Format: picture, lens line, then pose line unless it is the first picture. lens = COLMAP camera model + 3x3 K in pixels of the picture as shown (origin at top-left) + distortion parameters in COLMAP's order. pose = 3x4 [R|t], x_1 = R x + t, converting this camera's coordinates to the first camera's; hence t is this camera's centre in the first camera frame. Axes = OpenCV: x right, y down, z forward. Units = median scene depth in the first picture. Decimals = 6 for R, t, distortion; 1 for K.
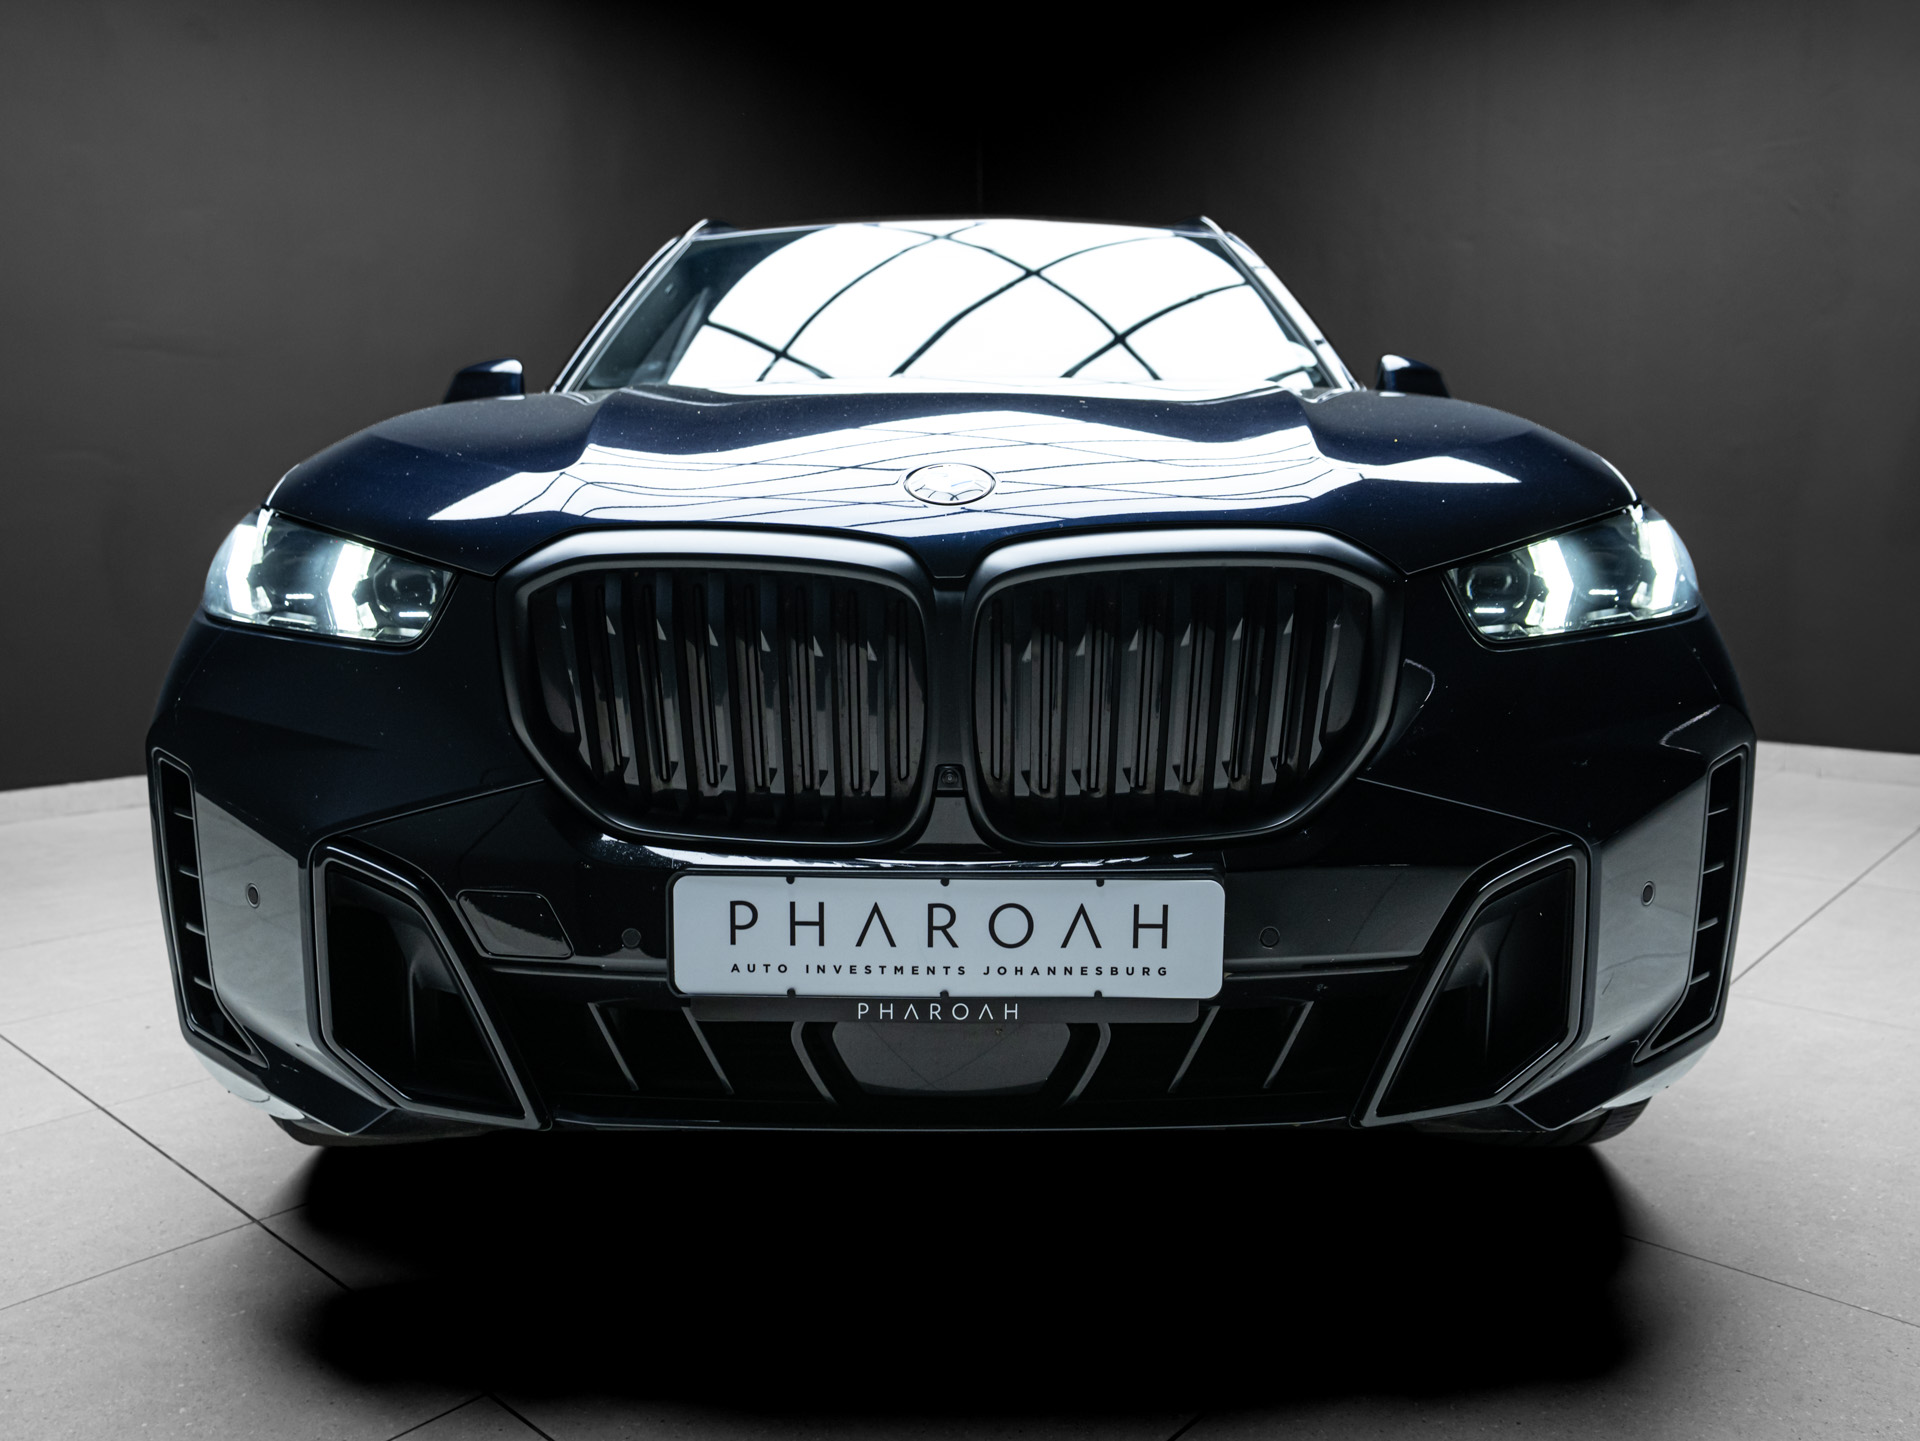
lens RADIAL K [[1427.9, 0, 960.0], [0, 1427.9, 720.5], [0, 0, 1]] dist [-0.026388, 0.064457]
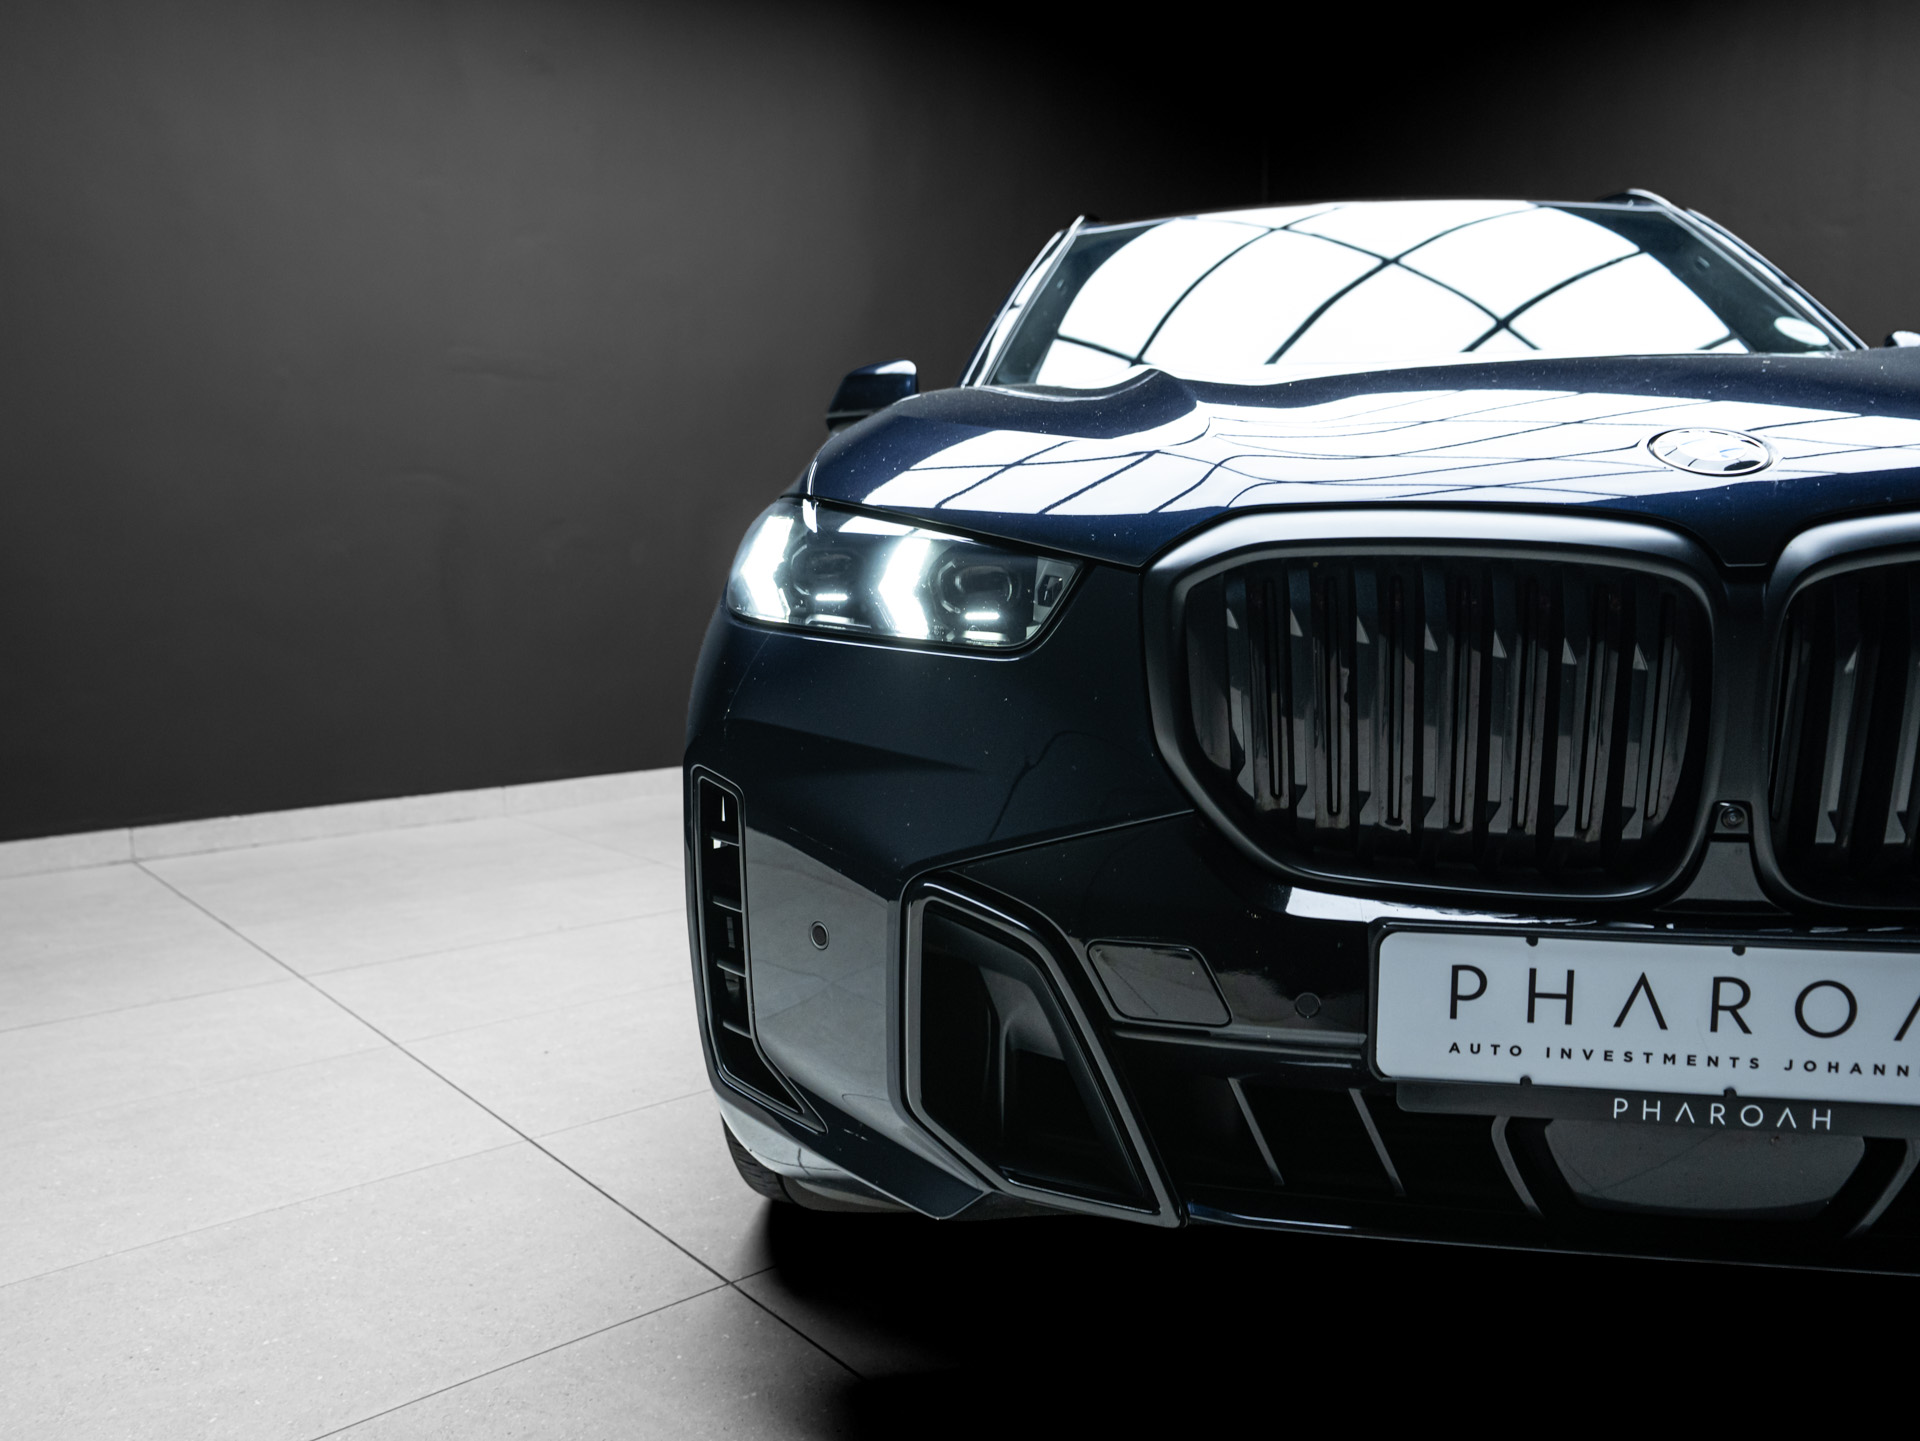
lens RADIAL K [[1439.1, 0, 960.0], [0, 1439.1, 720.5], [0, 0, 1]] dist [-0.028741, 0.068403]
pose [[0.990206, 0.009215, -0.139309, -0.313691], [-0.011373, 0.999827, -0.014700, 0.002728], [0.139149, 0.016140, 0.990140, 0.145850]]
